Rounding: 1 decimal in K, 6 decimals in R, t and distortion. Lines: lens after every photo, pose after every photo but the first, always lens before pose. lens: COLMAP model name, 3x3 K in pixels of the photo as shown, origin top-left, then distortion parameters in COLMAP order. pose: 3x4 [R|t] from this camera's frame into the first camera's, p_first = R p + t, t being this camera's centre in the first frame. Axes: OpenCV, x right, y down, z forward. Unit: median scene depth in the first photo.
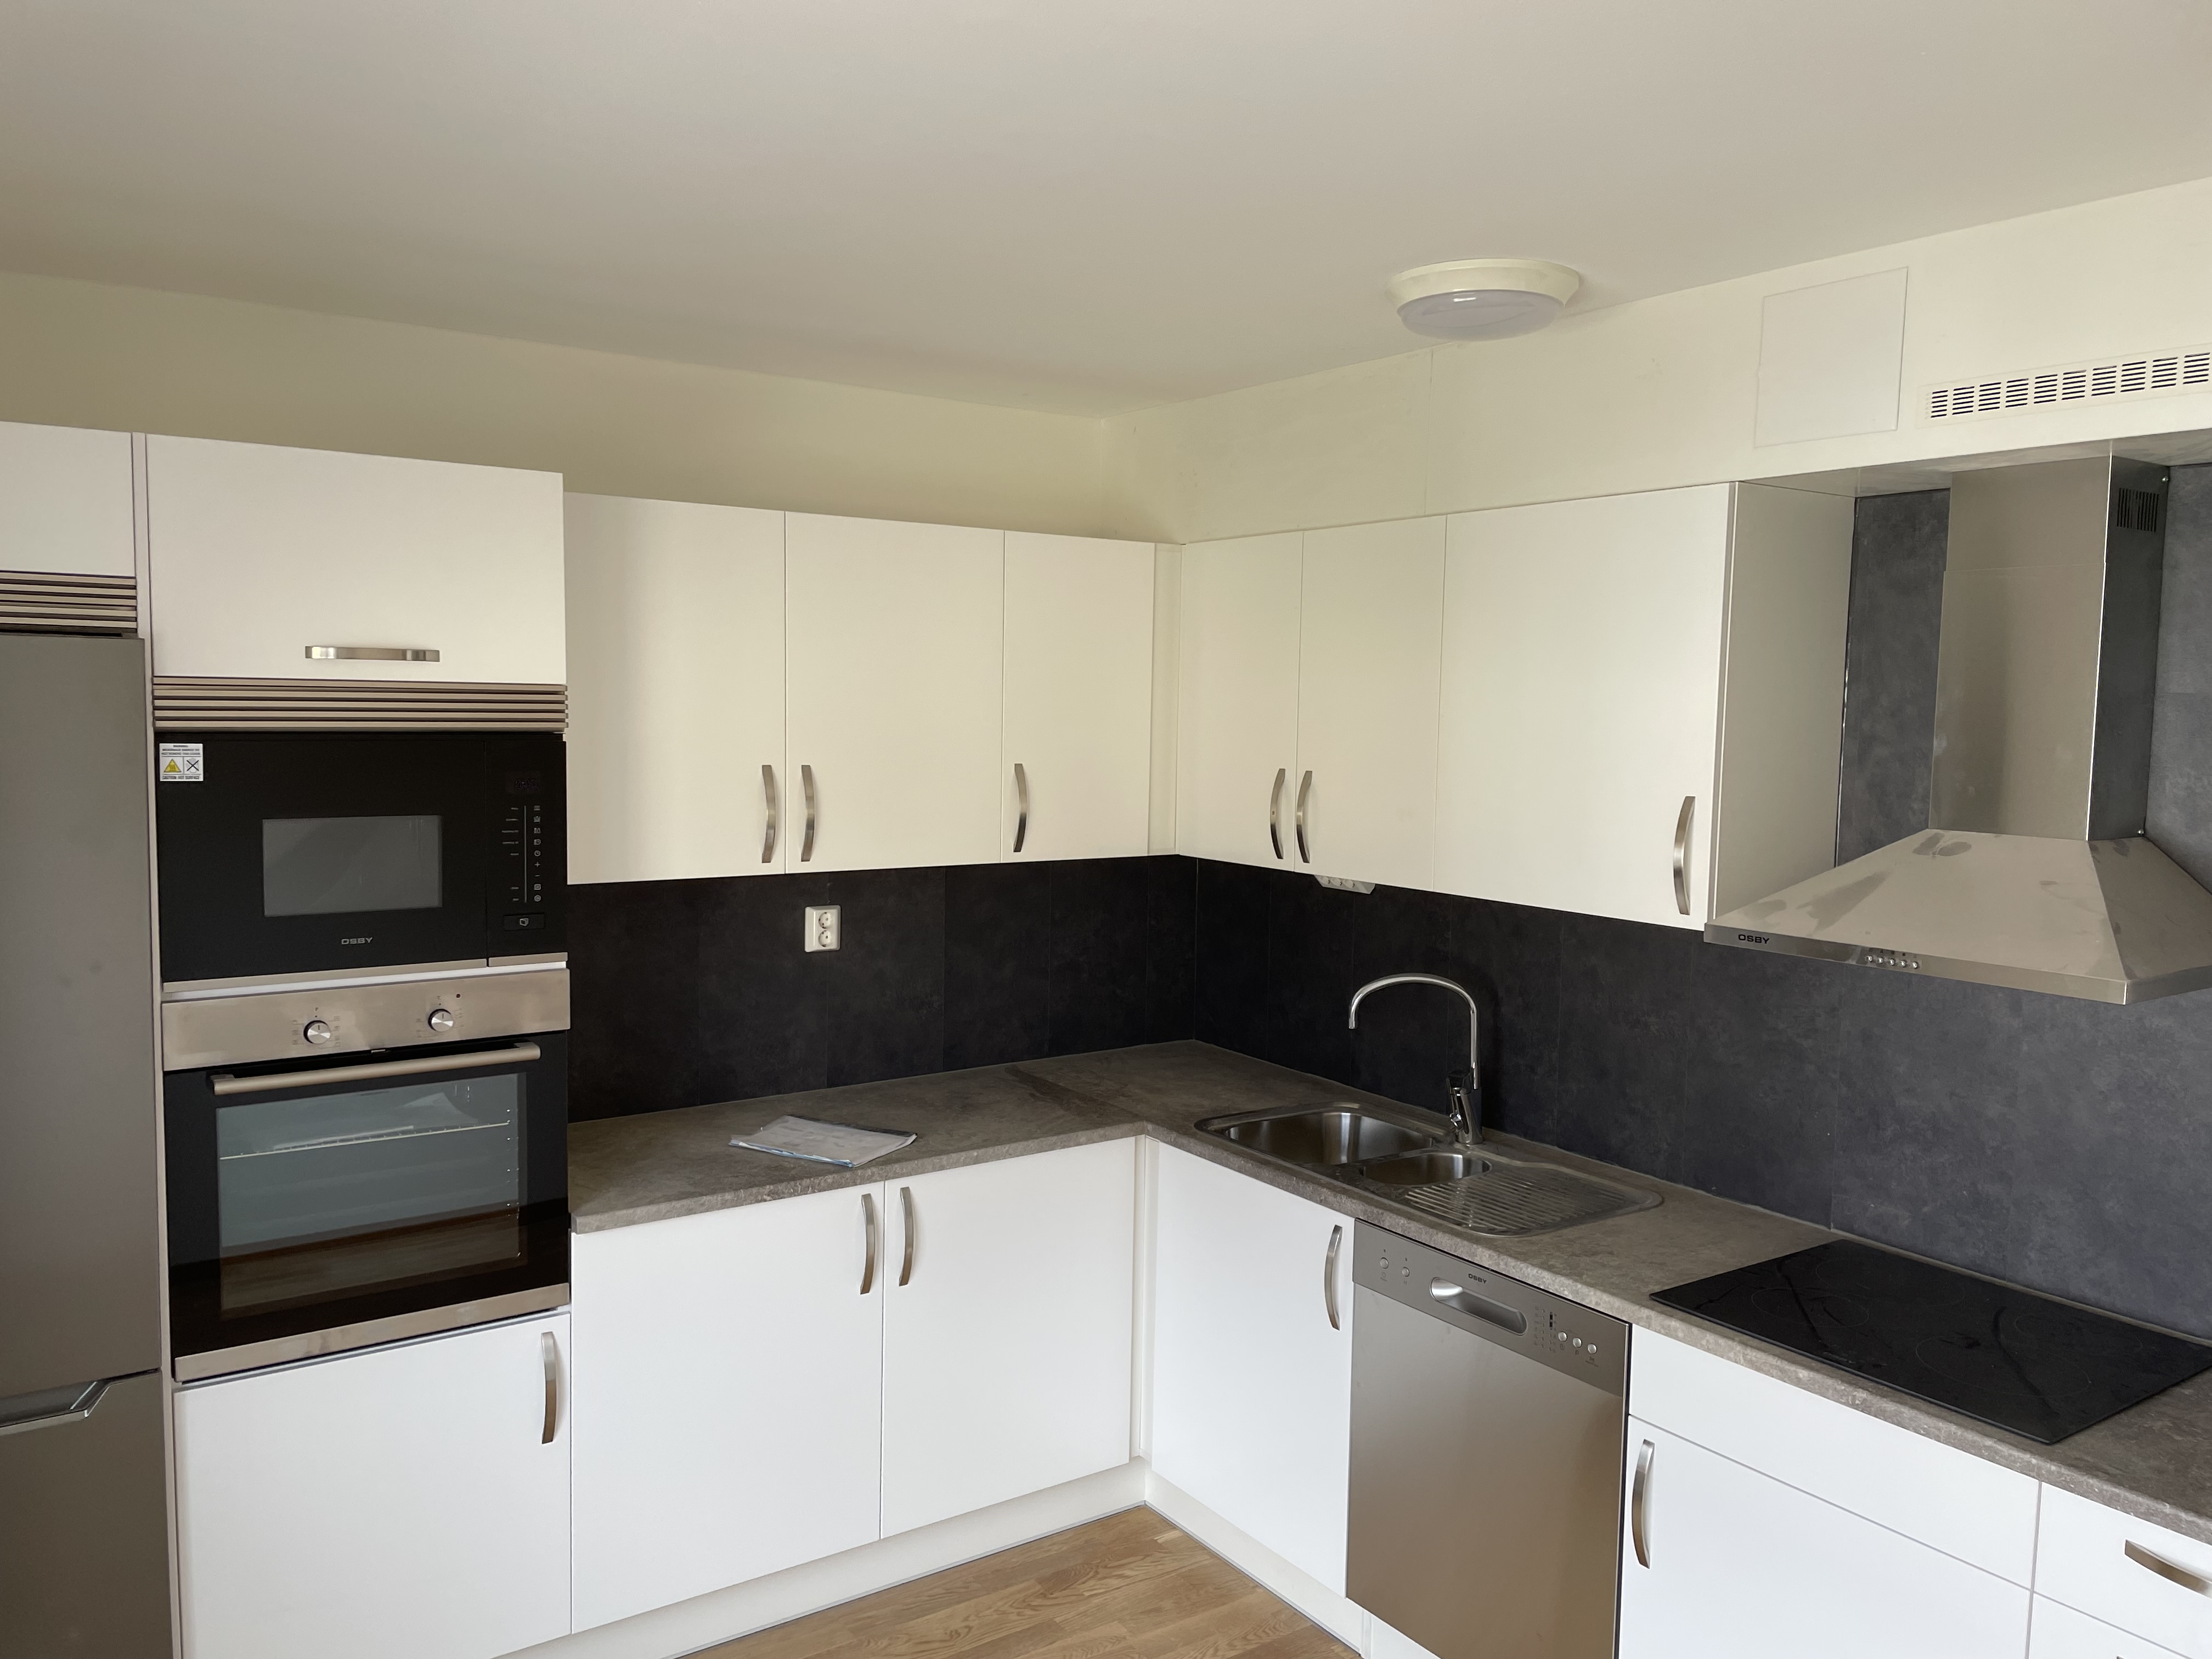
lens RADIAL K [[1654.4, 0, 1106.0], [0, 1654.4, 829.5], [0, 0, 1]] dist [0.094216, -0.104471]
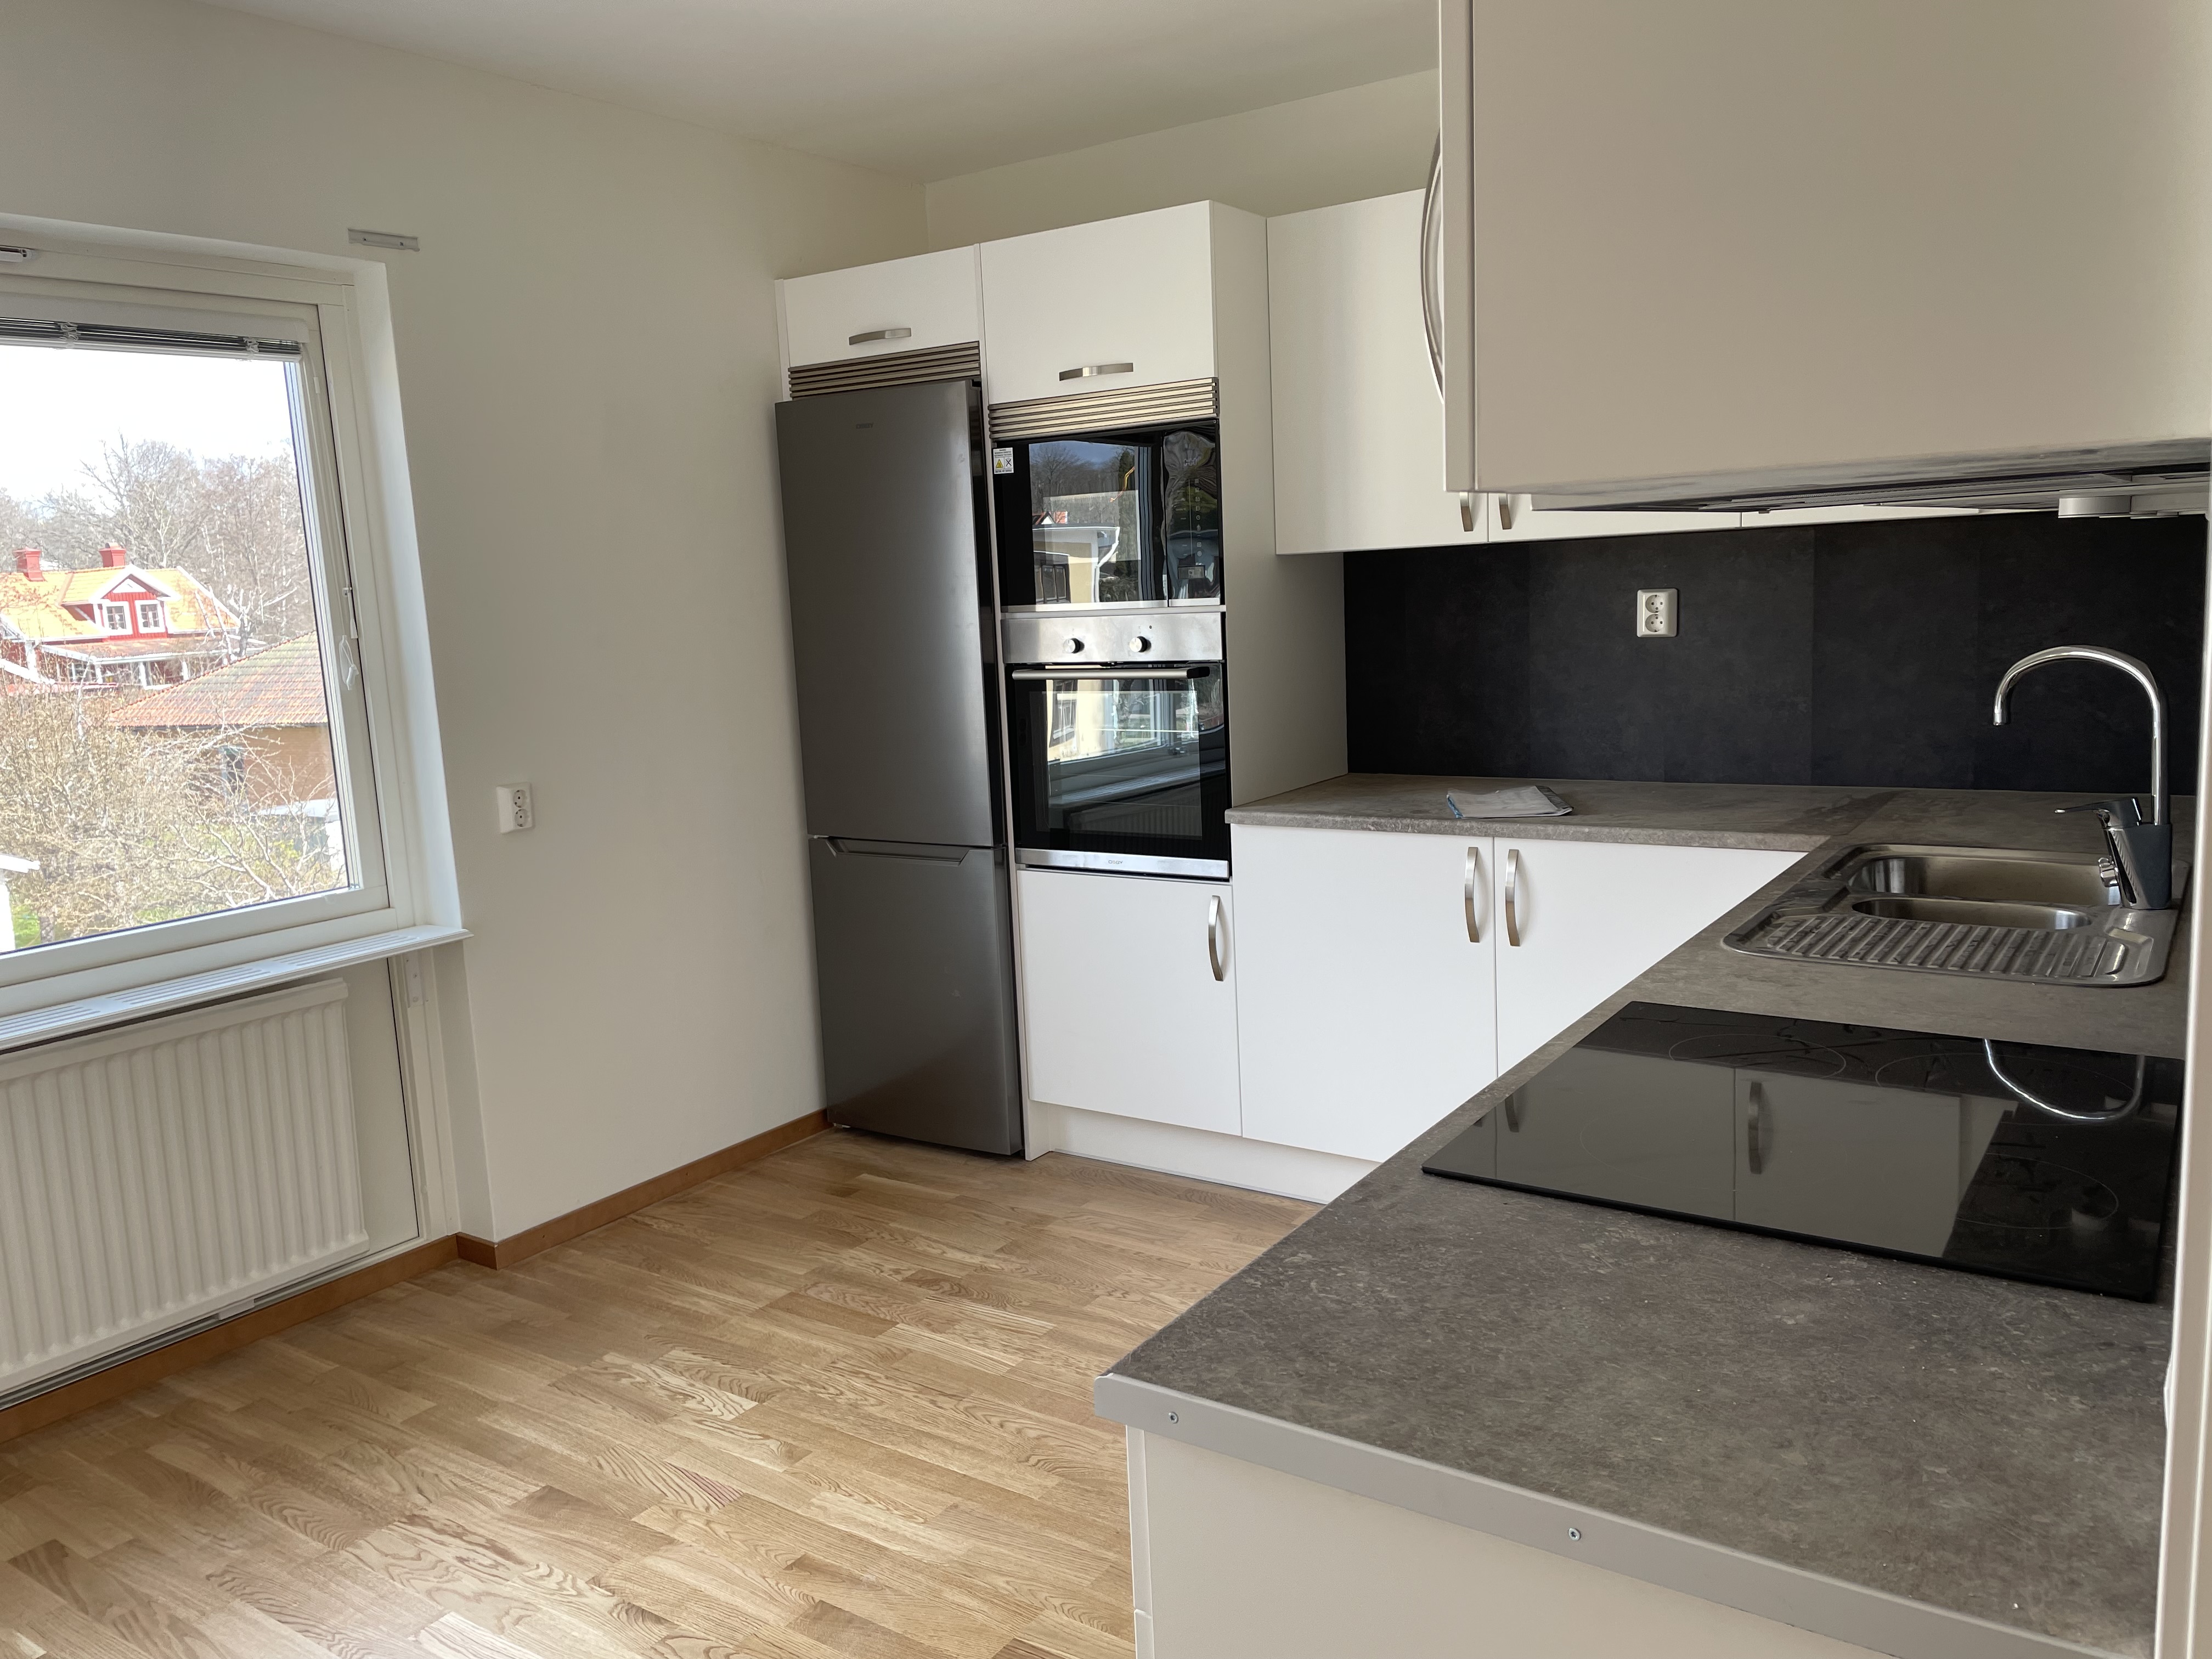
lens RADIAL K [[1654.4, 0, 1106.0], [0, 1654.4, 829.5], [0, 0, 1]] dist [0.094216, -0.104471]
pose [[0.355936, 0.105625, -0.928522, 0.725505], [-0.022054, 0.994265, 0.104649, 0.104469], [0.934250, -0.016770, 0.356224, 0.416779]]
